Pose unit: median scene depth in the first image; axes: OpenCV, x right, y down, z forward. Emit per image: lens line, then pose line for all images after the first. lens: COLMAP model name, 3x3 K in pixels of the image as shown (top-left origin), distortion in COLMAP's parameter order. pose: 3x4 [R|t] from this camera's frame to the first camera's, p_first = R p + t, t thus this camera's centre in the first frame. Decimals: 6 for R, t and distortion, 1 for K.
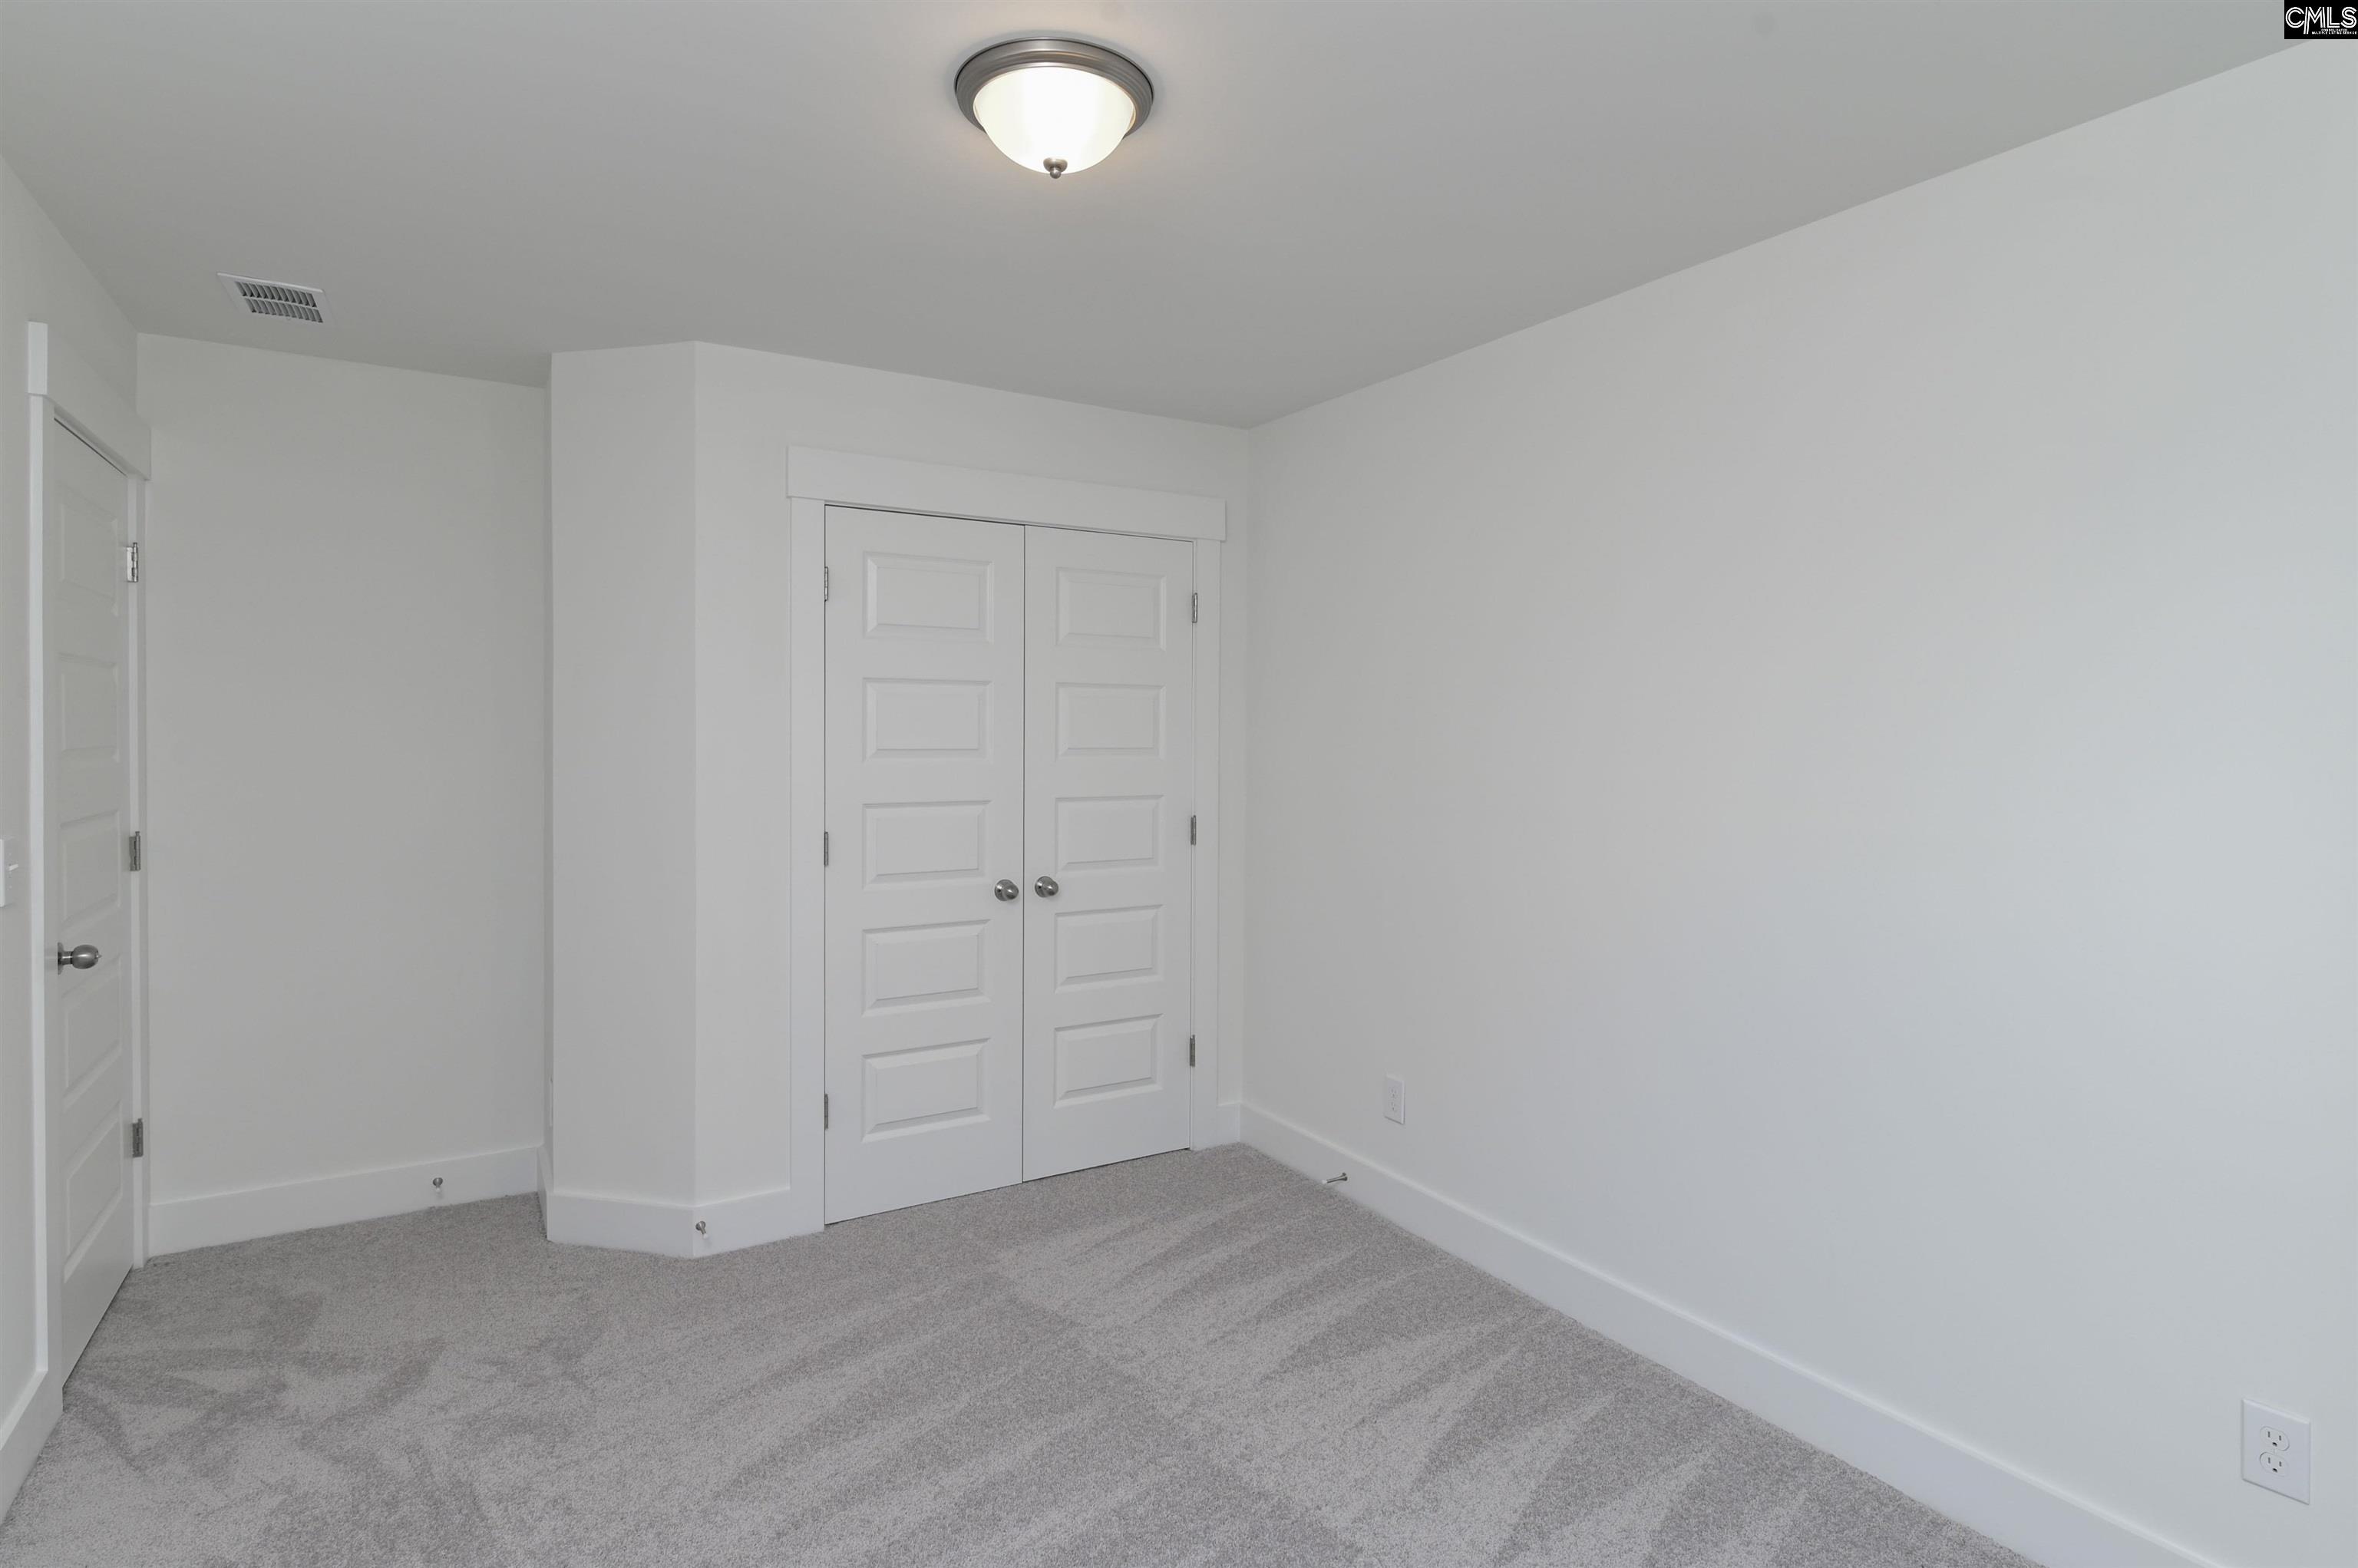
lens RADIAL K [[1212.8, 0, 1221.8], [0, 1212.8, 754.6], [0, 0, 1]] dist [0.011674, -0.009391]
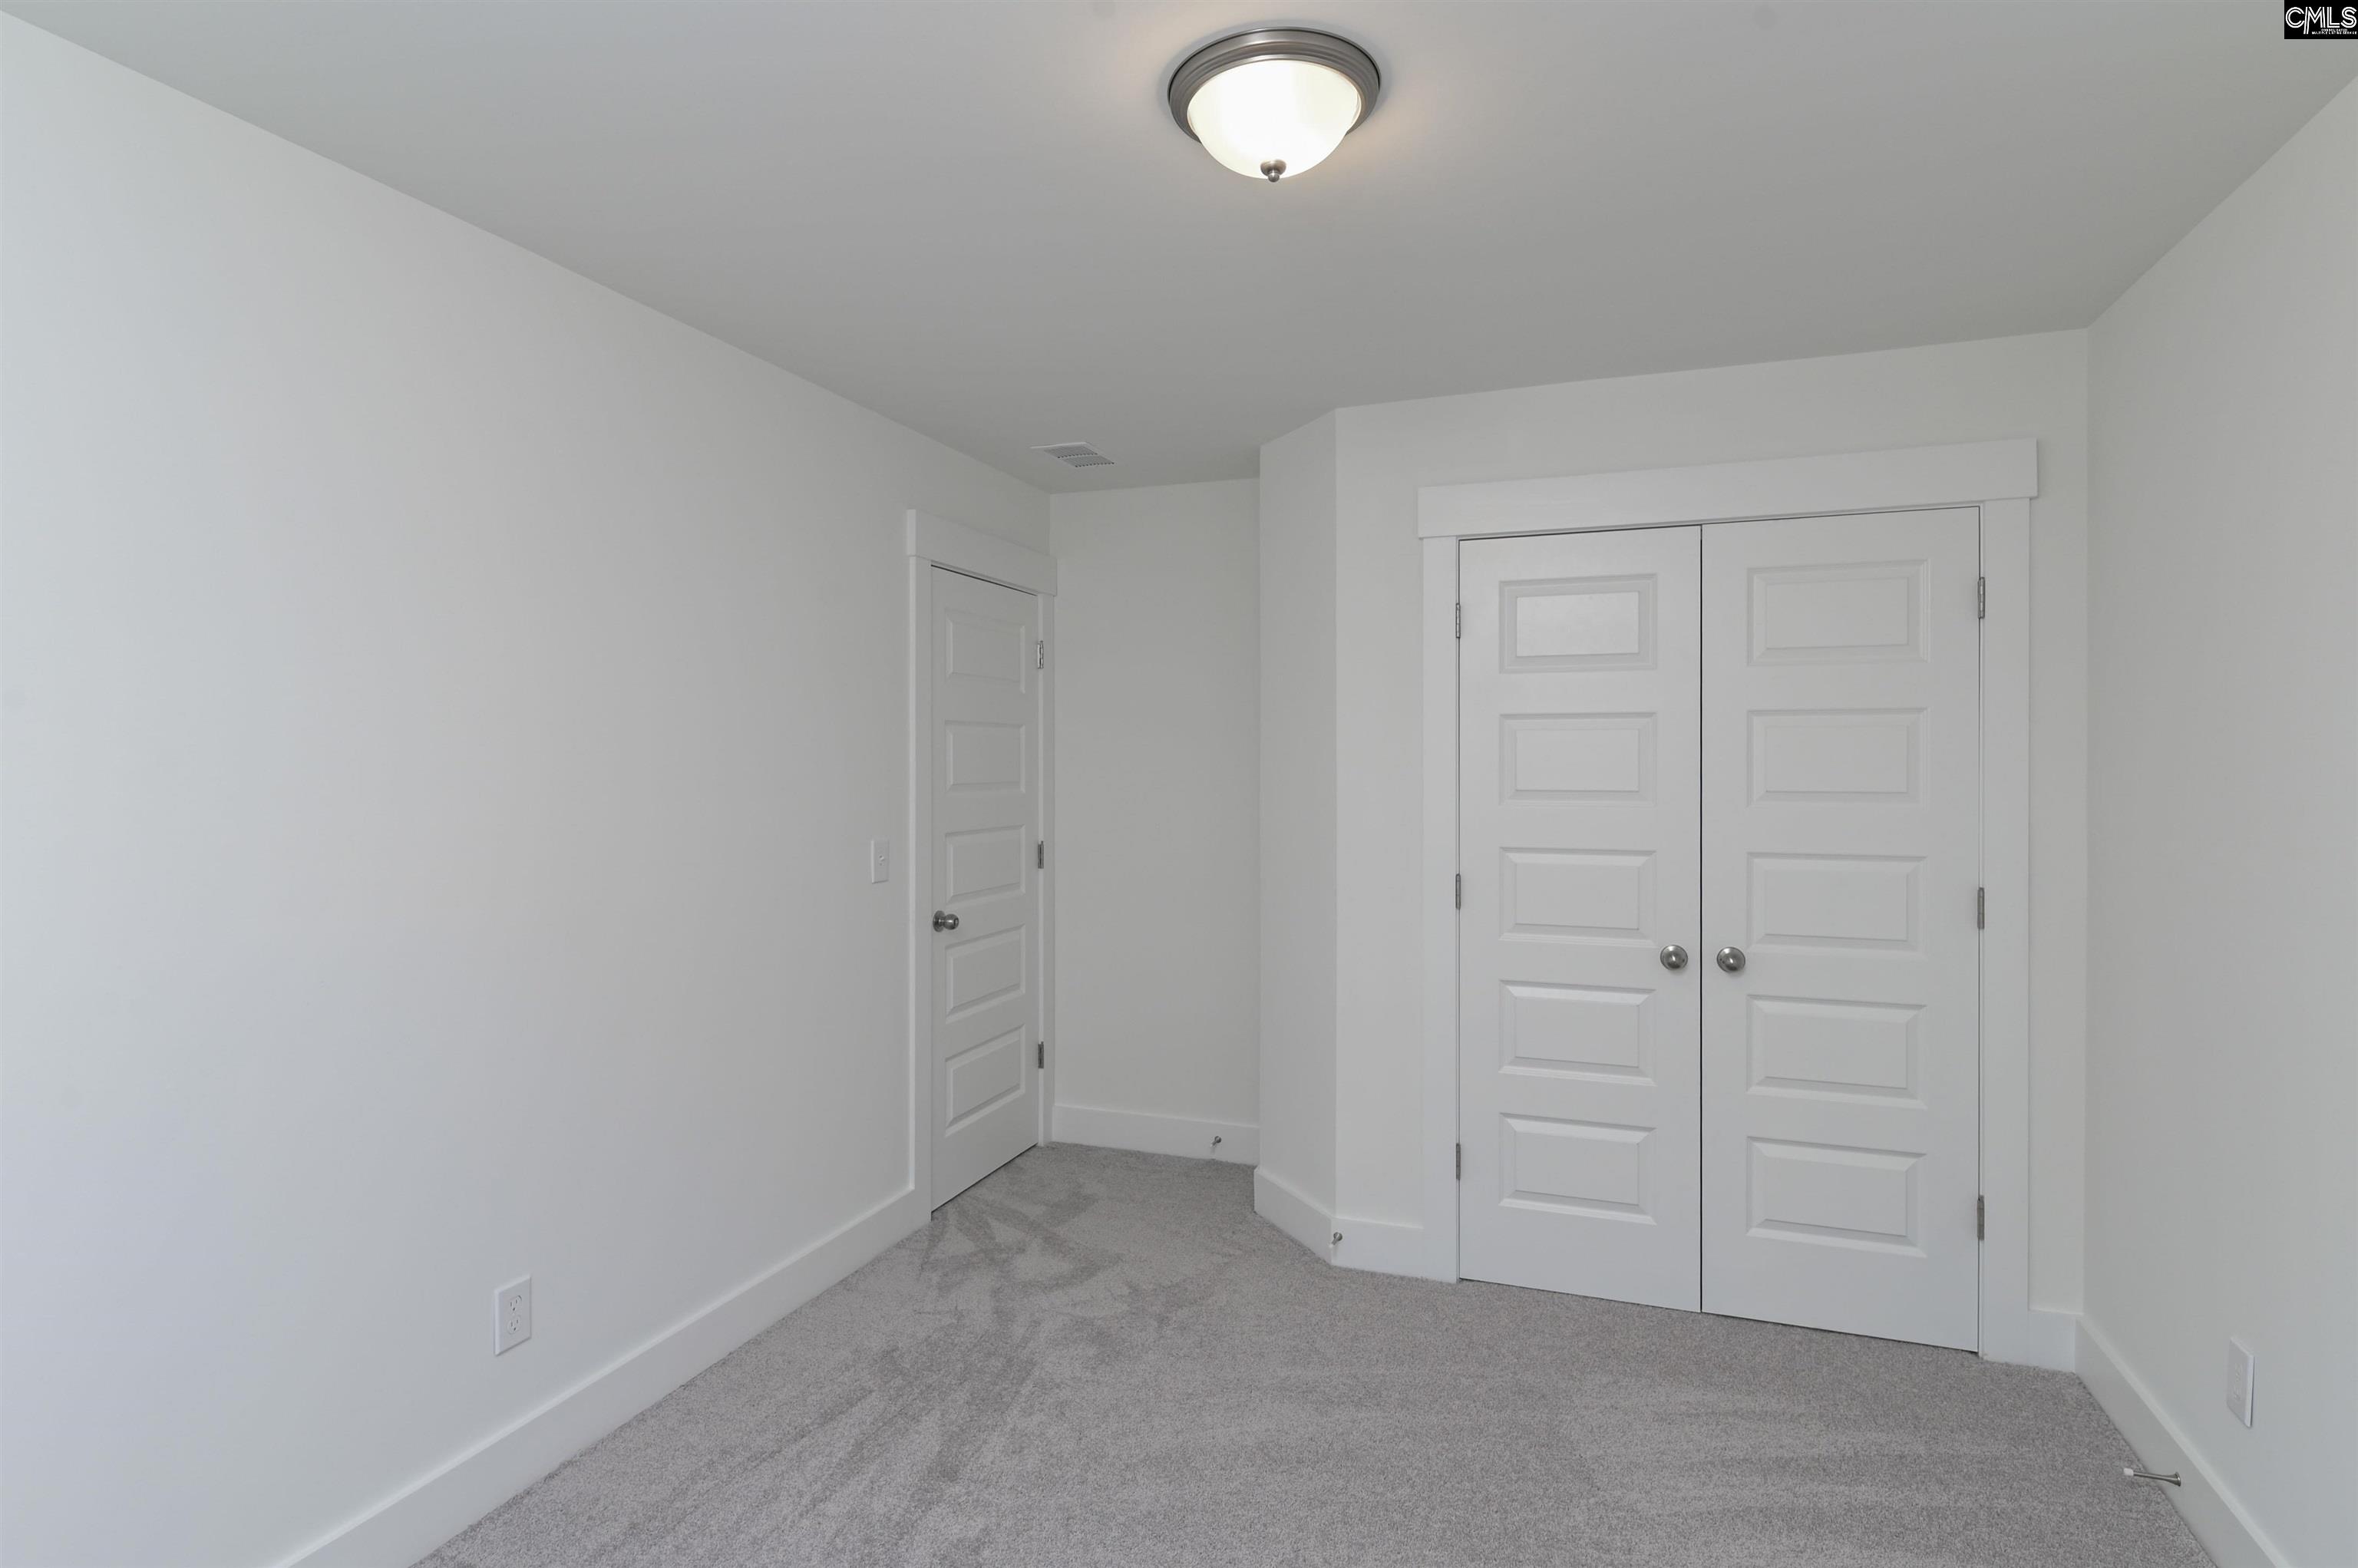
lens RADIAL K [[1235.7, 0, 1171.1], [0, 1235.7, 767.1], [0, 0, 1]] dist [0.014069, -0.014886]
pose [[0.600427, -0.004538, -0.799667, 0.343613], [-0.013497, 0.999784, -0.015808, -0.003530], [0.799566, 0.020285, 0.600236, 0.221224]]
